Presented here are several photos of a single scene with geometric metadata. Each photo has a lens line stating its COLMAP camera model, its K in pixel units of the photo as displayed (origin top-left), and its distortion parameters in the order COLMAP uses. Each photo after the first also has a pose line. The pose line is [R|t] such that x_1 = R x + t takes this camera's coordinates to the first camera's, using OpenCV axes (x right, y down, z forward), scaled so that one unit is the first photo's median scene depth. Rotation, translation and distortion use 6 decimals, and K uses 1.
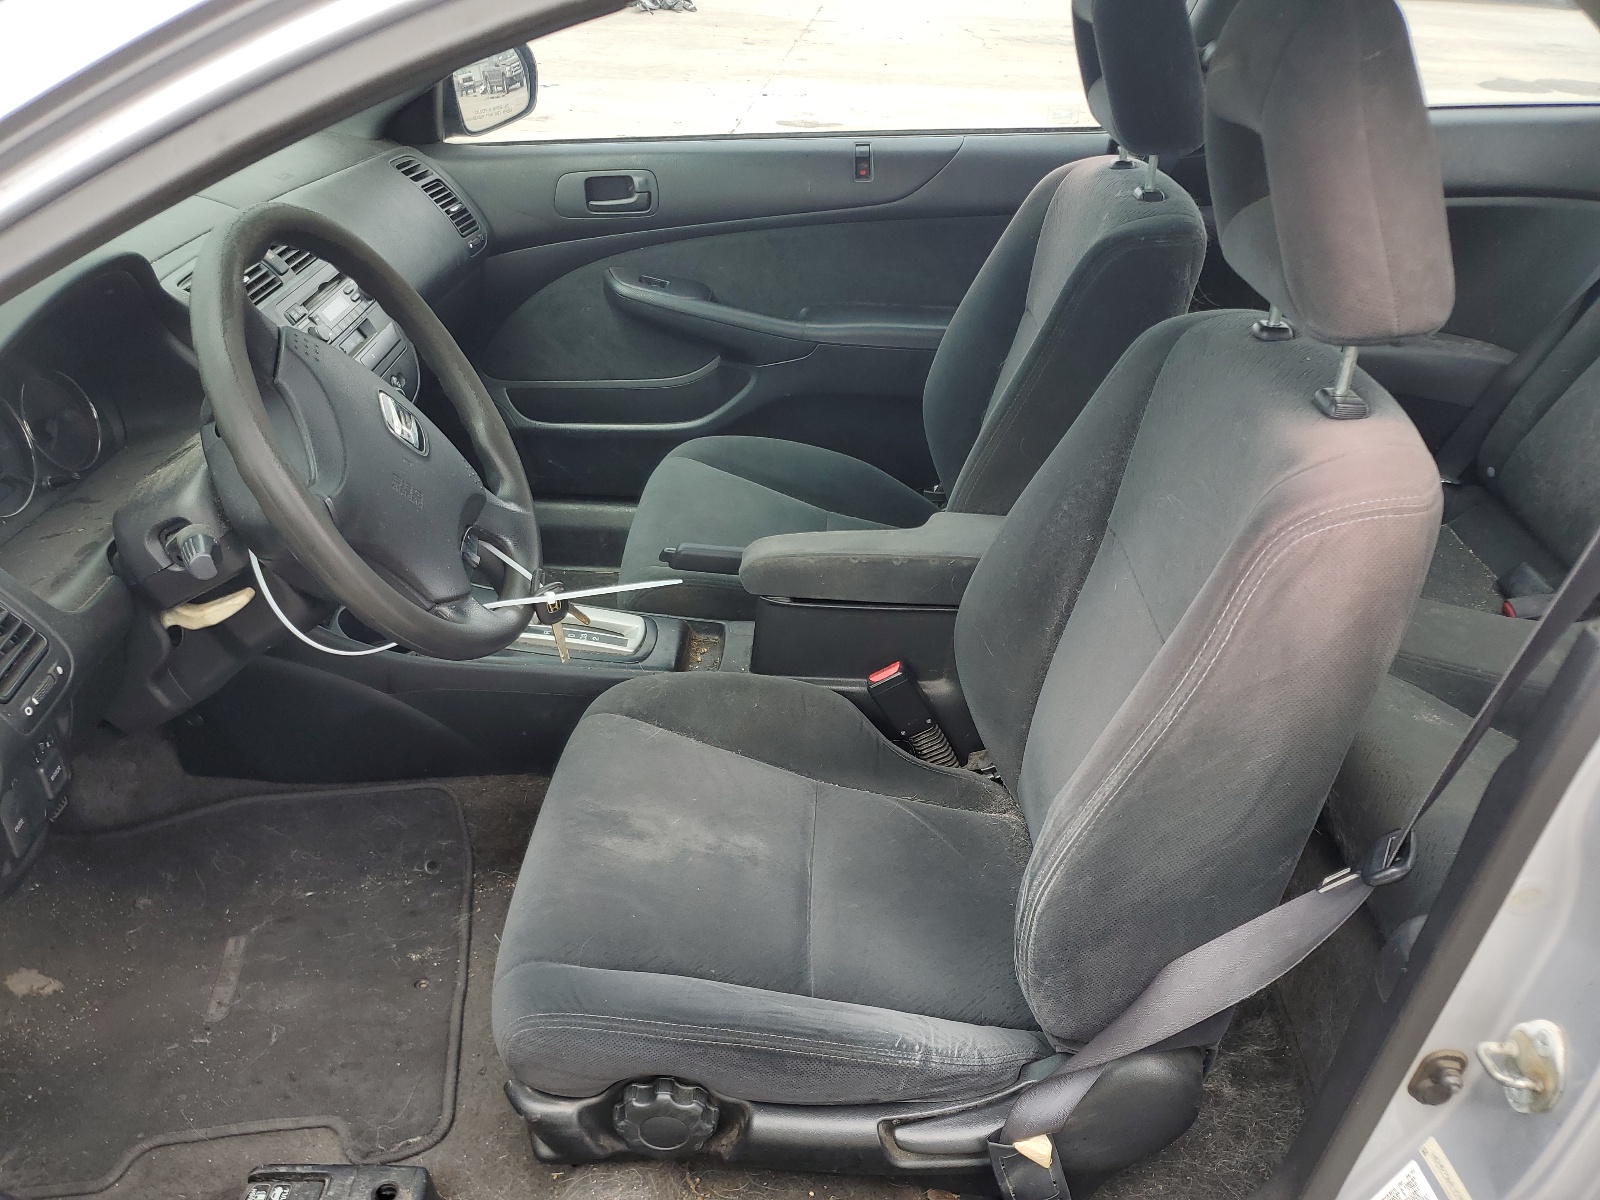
lens RADIAL K [[1508.4, 0, 800.0], [0, 1508.4, 600.0], [0, 0, 1]] dist [-0.003546, -0.003844]
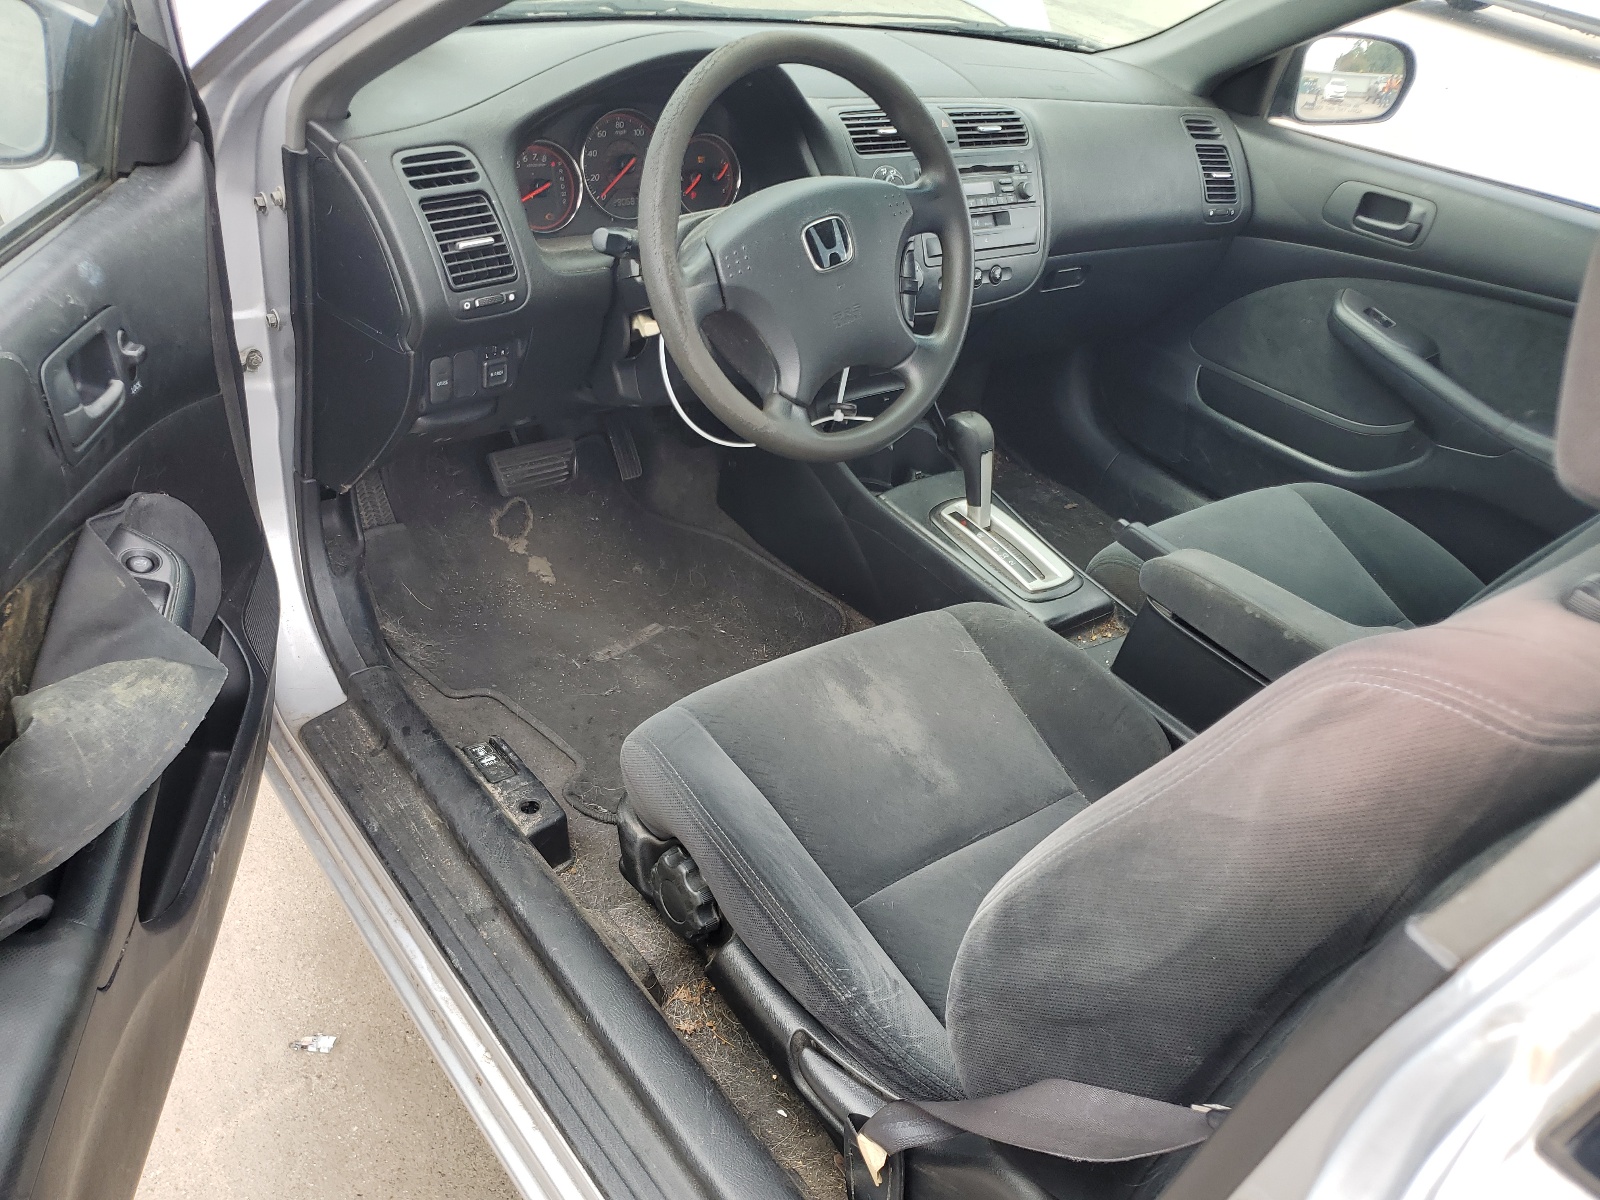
lens RADIAL K [[1508.4, 0, 800.0], [0, 1508.4, 600.0], [0, 0, 1]] dist [-0.003546, -0.003844]
pose [[0.566878, 0.453701, -0.687608, 0.531612], [-0.489532, 0.856845, 0.161787, -0.049584], [0.662576, 0.244892, 0.707828, 0.199269]]
